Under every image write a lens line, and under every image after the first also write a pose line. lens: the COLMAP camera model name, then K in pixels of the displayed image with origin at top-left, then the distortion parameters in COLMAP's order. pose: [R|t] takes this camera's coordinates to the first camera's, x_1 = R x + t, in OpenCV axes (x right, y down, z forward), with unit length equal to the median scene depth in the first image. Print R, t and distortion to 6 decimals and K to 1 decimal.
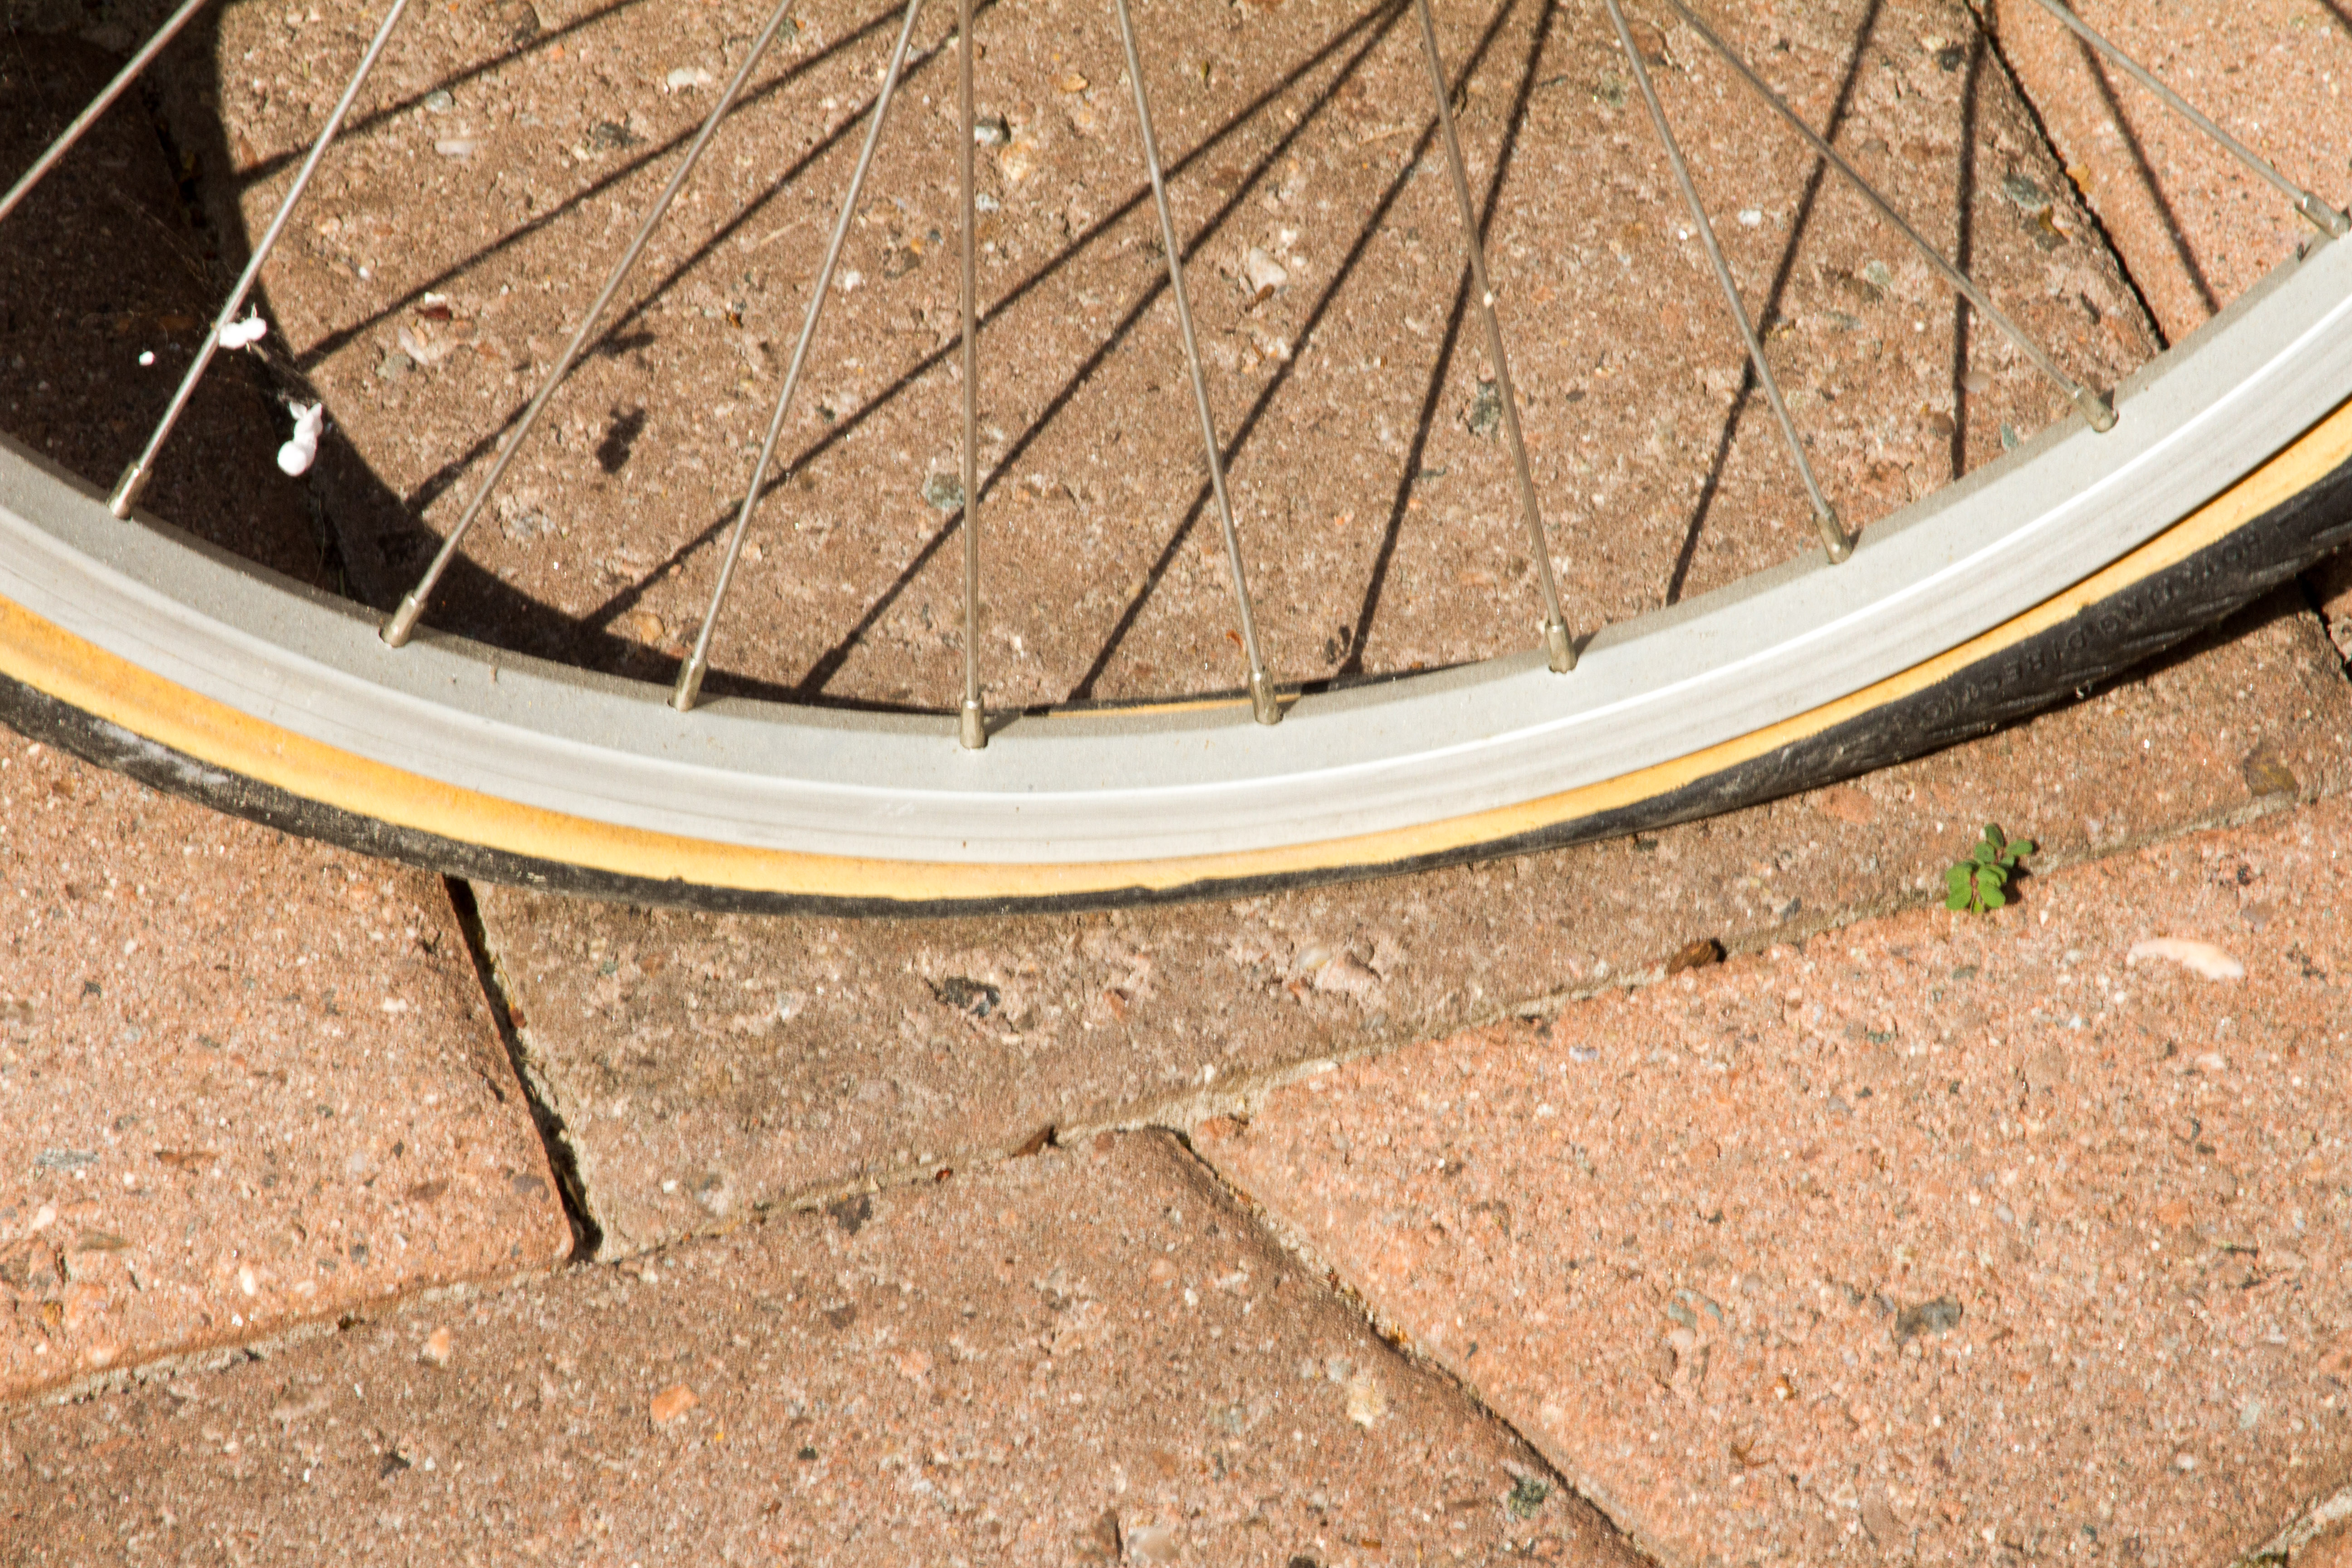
lens RADIAL K [[11213.0, 0, 1172.2], [0, 11213.0, 788.0], [0, 0, 1]] dist [0.544335, 0.000000]
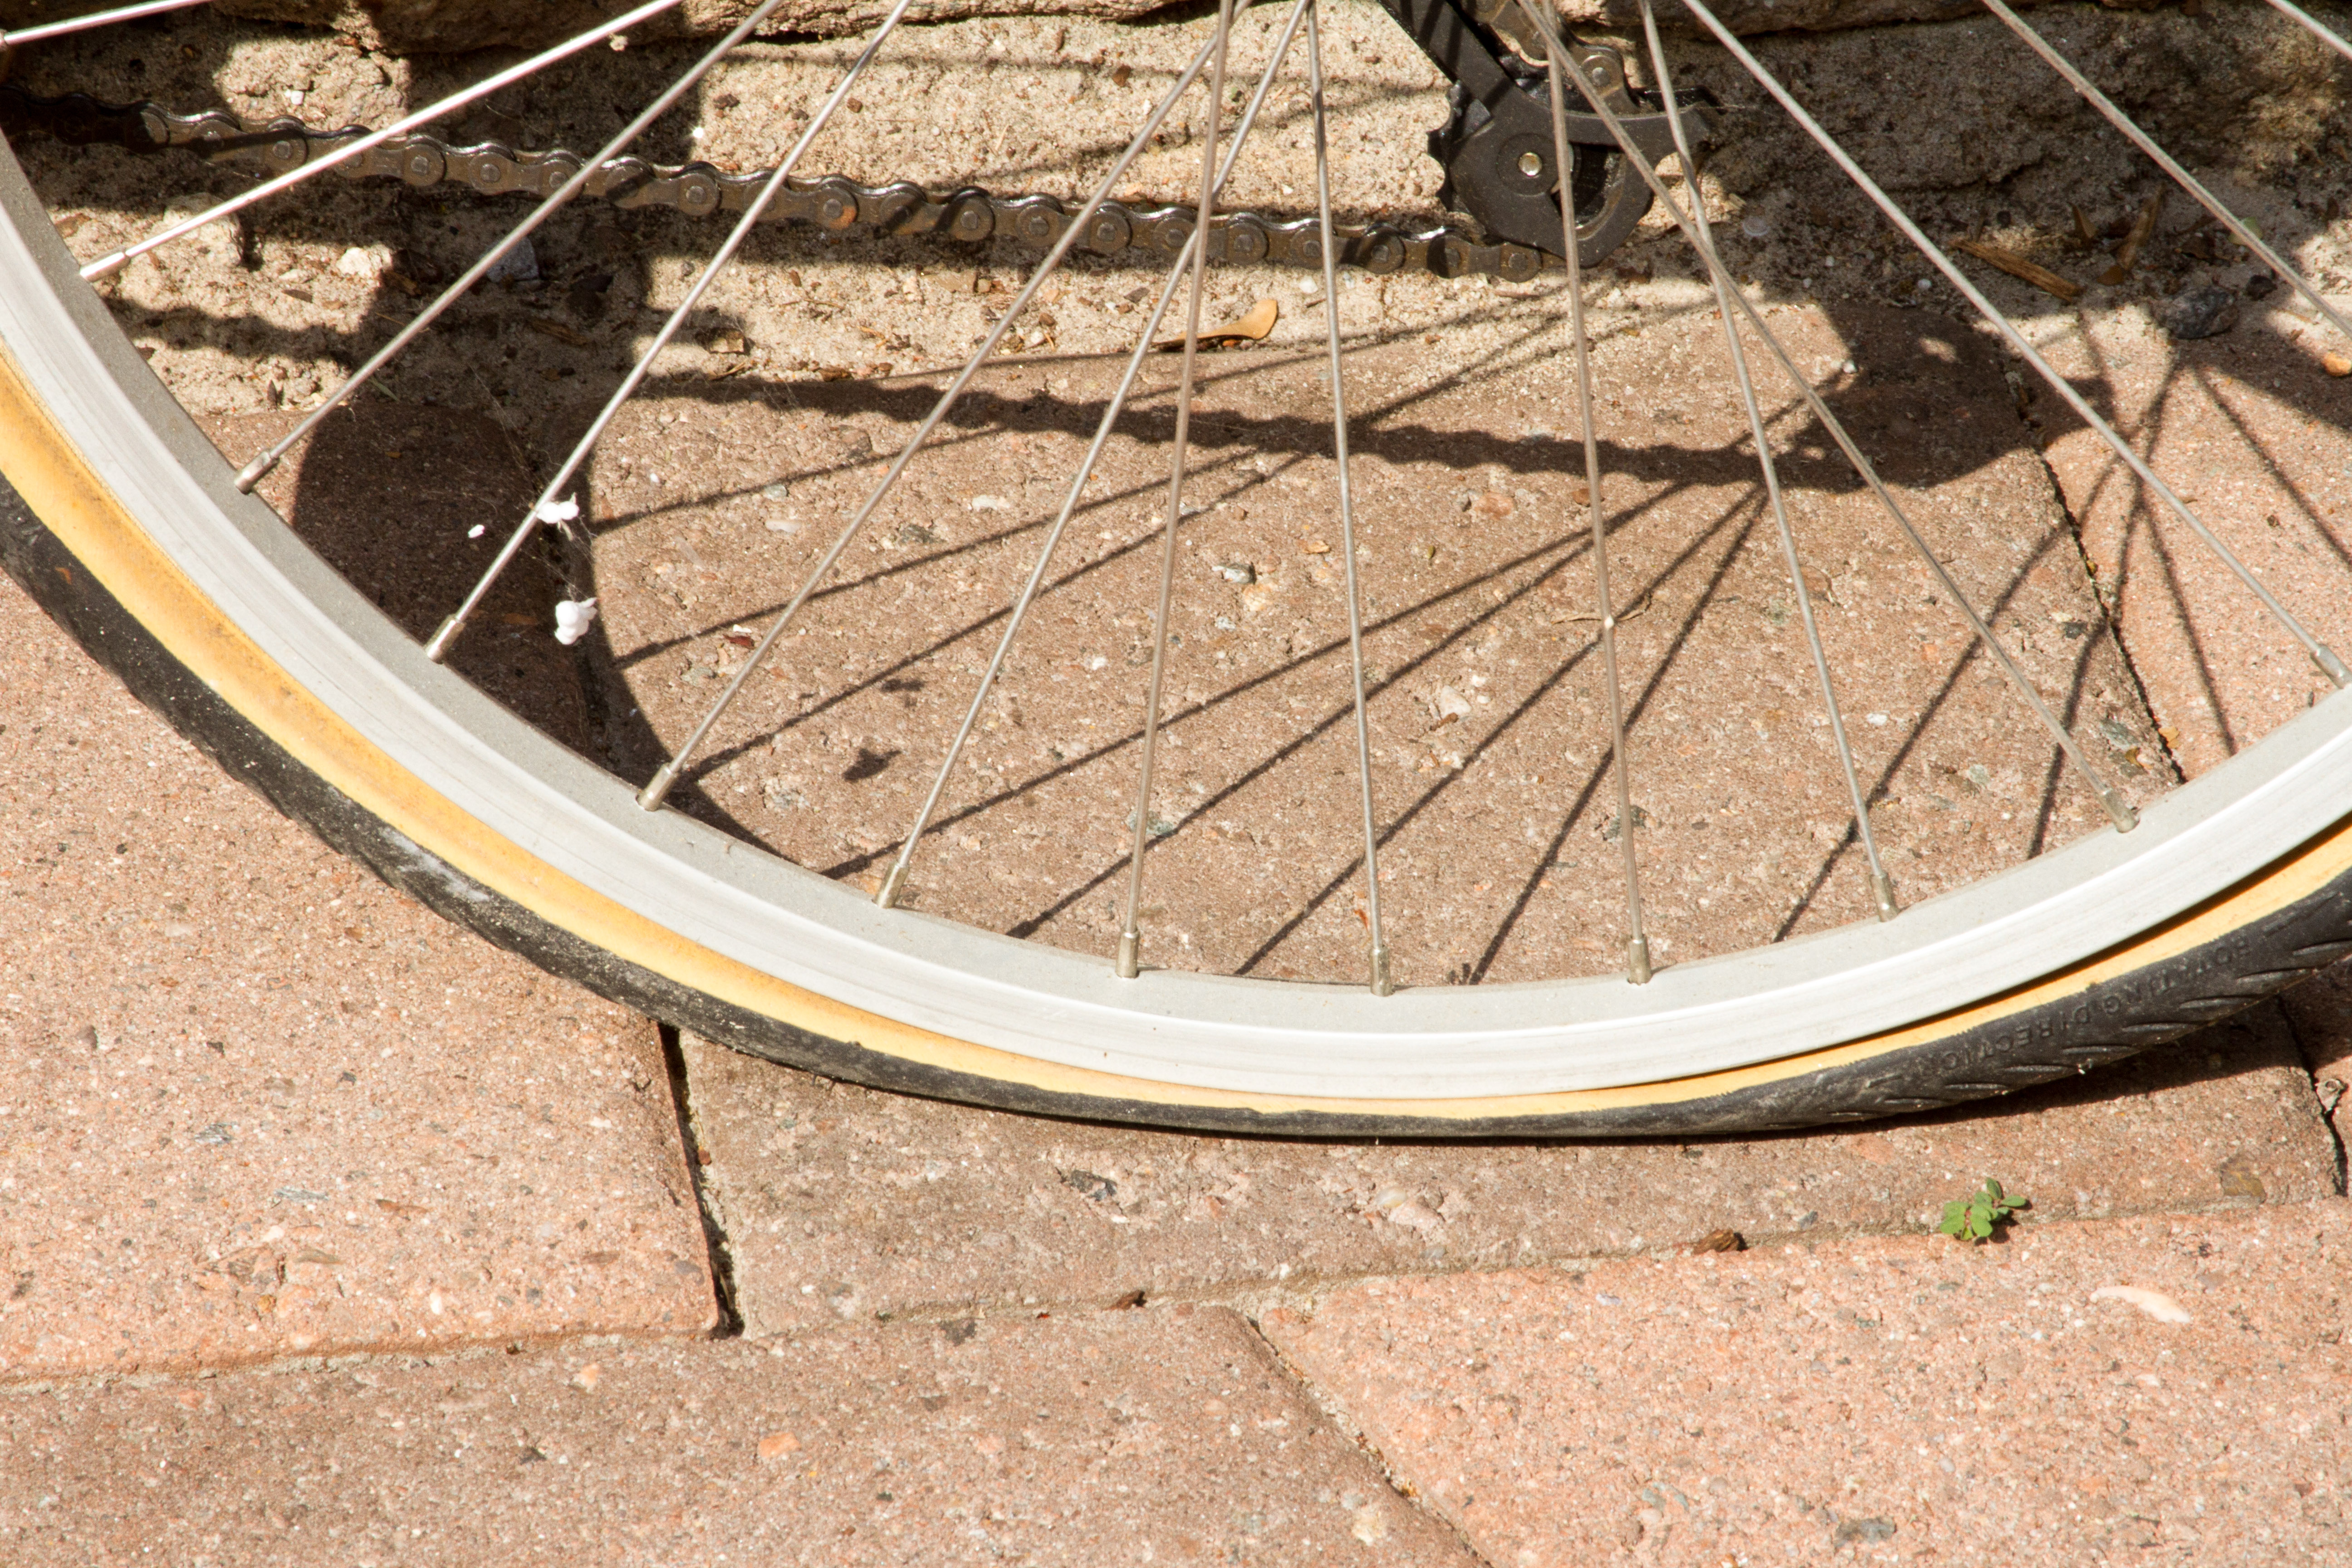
lens RADIAL K [[11548.8, 0, 1178.7], [0, 11548.8, 777.8], [0, 0, 1]] dist [0.599392, 0.000000]
pose [[0.988432, 0.135278, -0.068573, 0.066901], [-0.145619, 0.972876, -0.179742, 0.190463], [0.042398, 0.187649, 0.981321, -0.177237]]
